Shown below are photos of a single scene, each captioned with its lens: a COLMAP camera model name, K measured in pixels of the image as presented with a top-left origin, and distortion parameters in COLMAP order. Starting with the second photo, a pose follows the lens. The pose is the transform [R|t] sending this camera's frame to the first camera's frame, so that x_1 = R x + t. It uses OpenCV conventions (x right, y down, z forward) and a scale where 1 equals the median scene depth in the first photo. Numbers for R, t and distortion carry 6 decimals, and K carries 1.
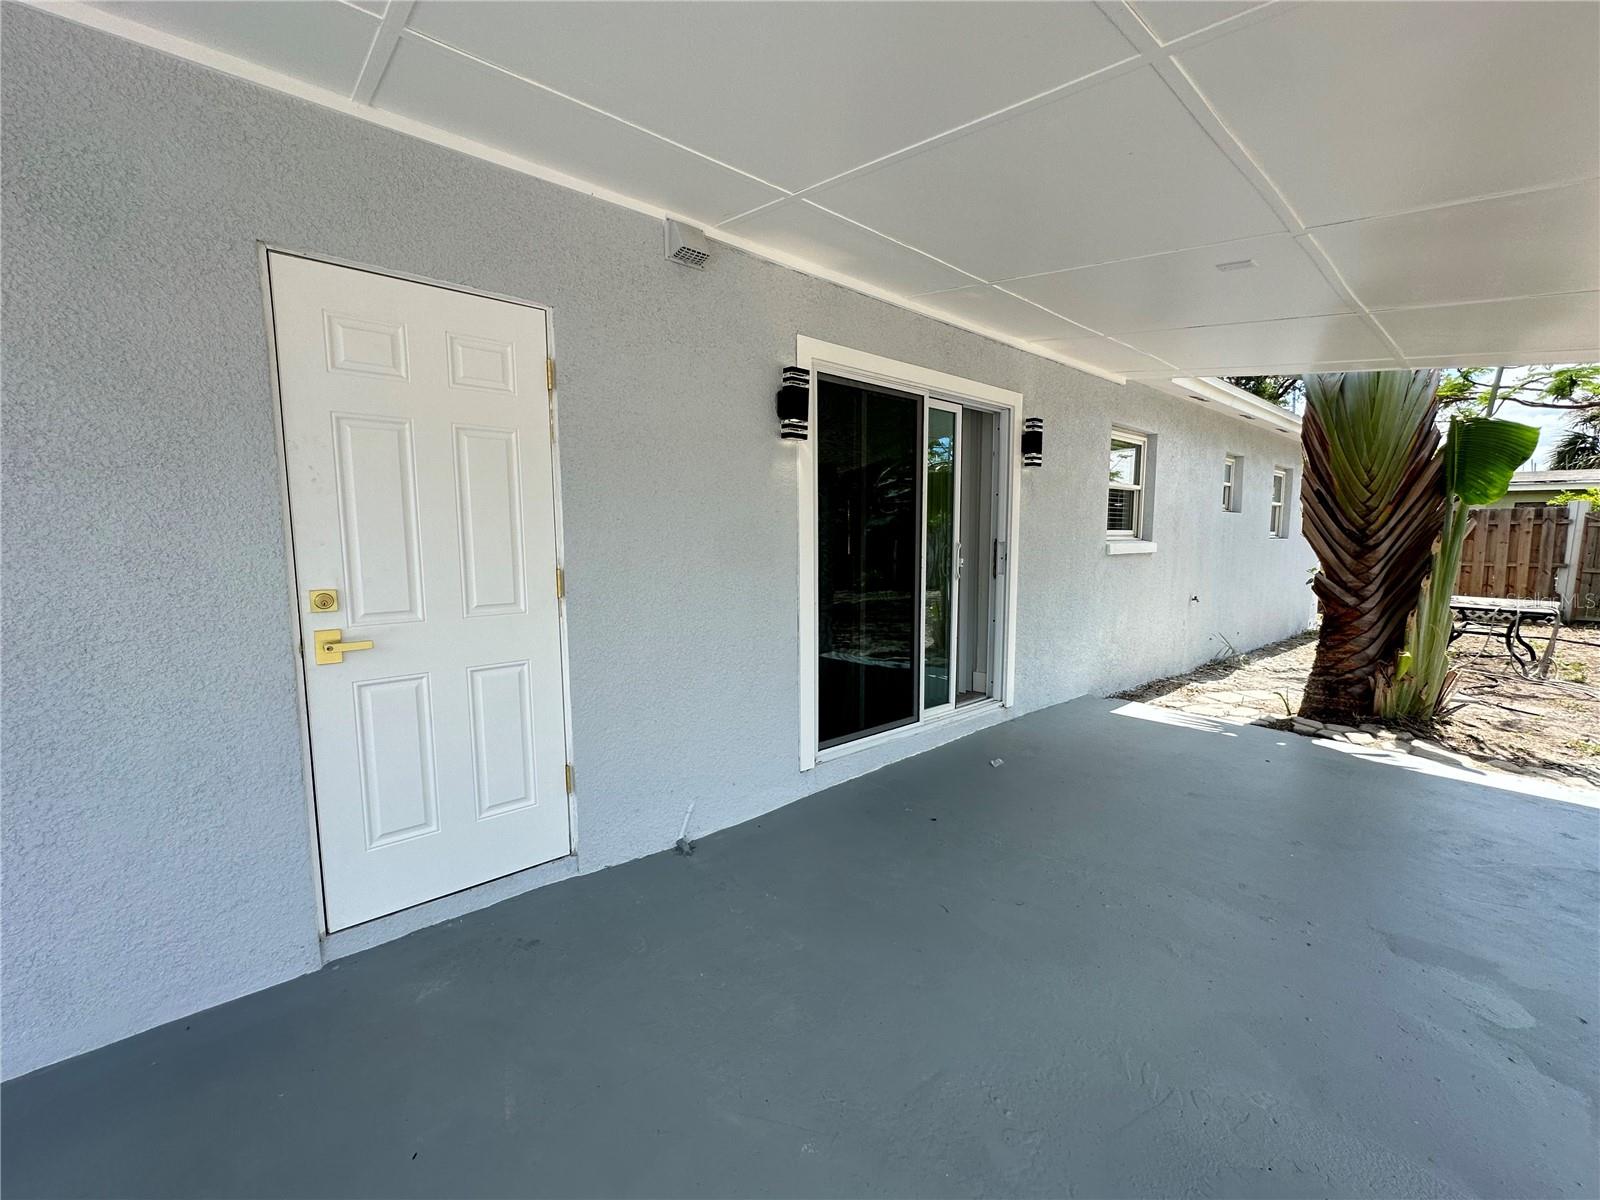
lens RADIAL K [[648.2, 0, 800.0], [0, 648.2, 600.0], [0, 0, 1]] dist [-0.001743, 0.000041]
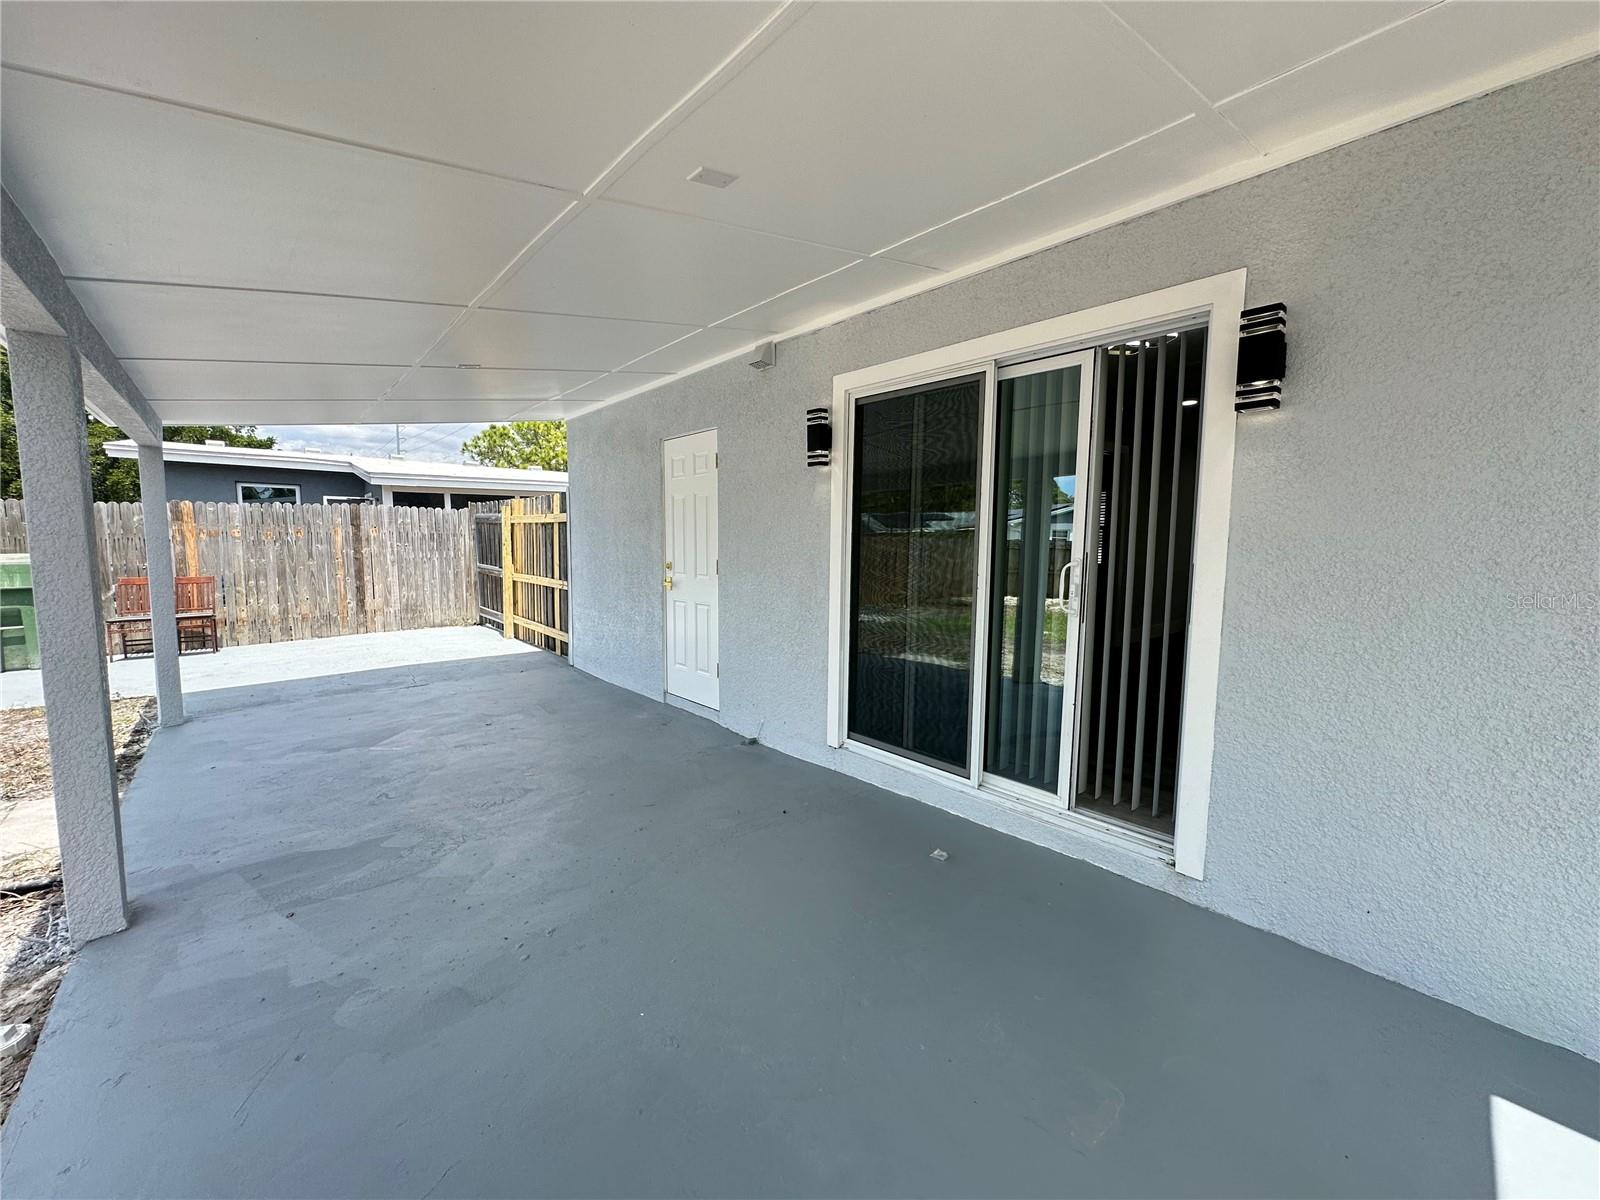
lens RADIAL K [[635.9, 0, 800.0], [0, 635.9, 600.0], [0, 0, 1]] dist [-0.000773, -0.000160]
pose [[0.007396, 0.095802, -0.995373, 0.977768], [-0.109447, 0.989498, 0.094424, -0.085986], [0.993965, 0.108242, 0.017803, 0.782194]]
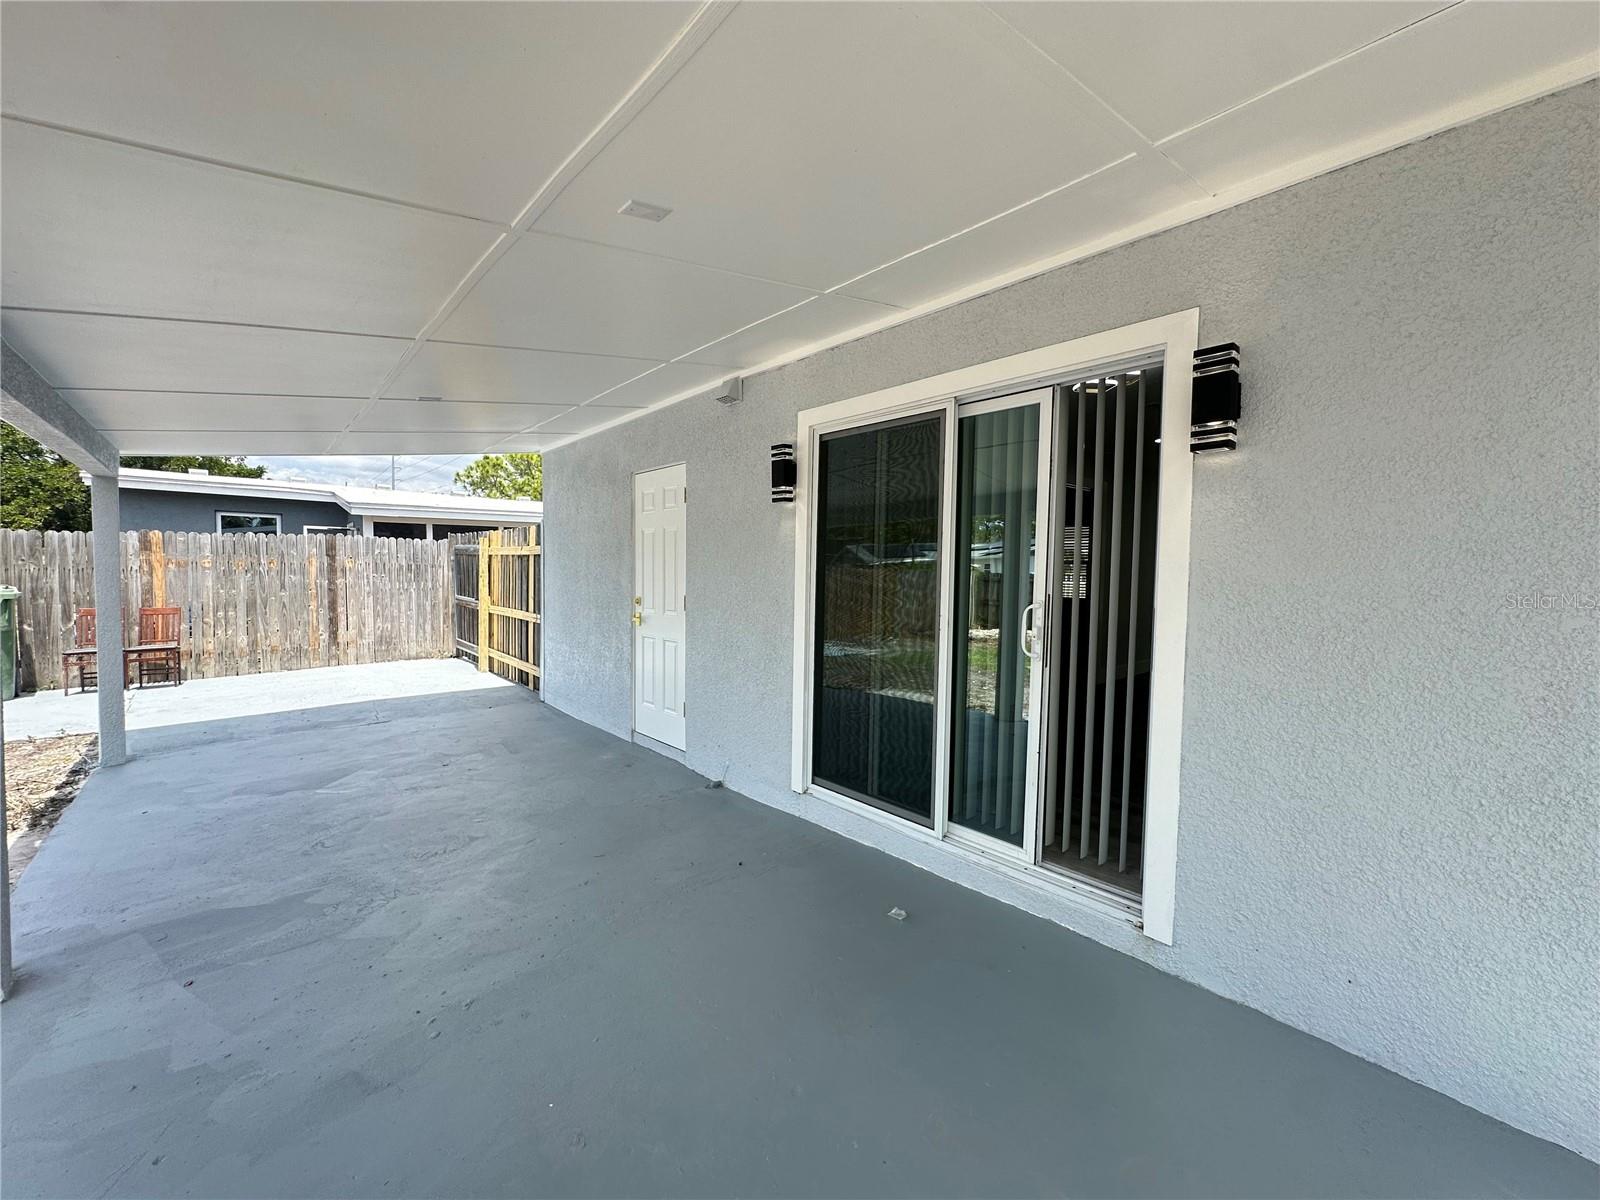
lens RADIAL K [[635.9, 0, 800.0], [0, 635.9, 600.0], [0, 0, 1]] dist [-0.000773, -0.000160]
pose [[0.016612, 0.047915, -0.998713, 0.949407], [-0.115097, 0.992303, 0.045693, -0.100778], [0.993215, 0.114190, 0.021999, 0.826529]]
